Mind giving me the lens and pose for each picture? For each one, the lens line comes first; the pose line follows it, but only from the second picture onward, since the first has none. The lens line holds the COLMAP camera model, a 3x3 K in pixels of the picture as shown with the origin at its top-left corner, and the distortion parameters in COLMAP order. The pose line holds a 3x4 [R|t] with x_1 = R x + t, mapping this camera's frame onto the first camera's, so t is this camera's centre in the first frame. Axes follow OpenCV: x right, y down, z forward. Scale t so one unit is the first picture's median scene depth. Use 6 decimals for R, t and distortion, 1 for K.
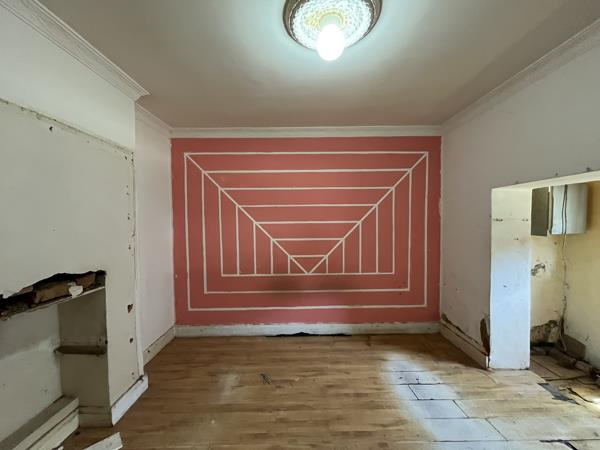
lens RADIAL K [[243.6, 0, 297.7], [0, 243.6, 225.3], [0, 0, 1]] dist [-0.001720, -0.000091]
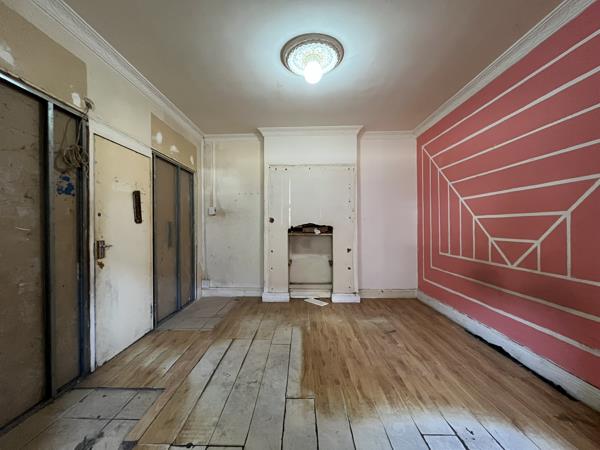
lens RADIAL K [[243.6, 0, 297.7], [0, 243.6, 225.3], [0, 0, 1]] dist [-0.001720, -0.000091]
pose [[-0.024617, 0.007519, -0.999669, 0.747685], [-0.021387, 0.999739, 0.008046, 0.093627], [0.999468, 0.021578, -0.024450, 0.426074]]
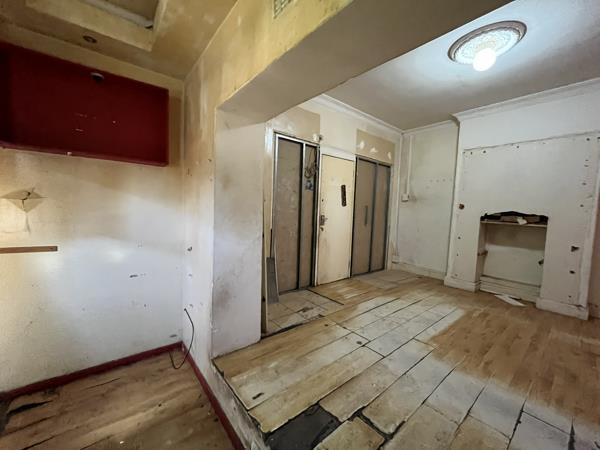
lens RADIAL K [[243.6, 0, 297.7], [0, 243.6, 225.3], [0, 0, 1]] dist [-0.001720, -0.000091]
pose [[-0.777410, 0.025163, -0.628490, 0.916992], [-0.045897, 0.994267, 0.096579, 0.093361], [0.627317, 0.103928, -0.771798, 0.692038]]
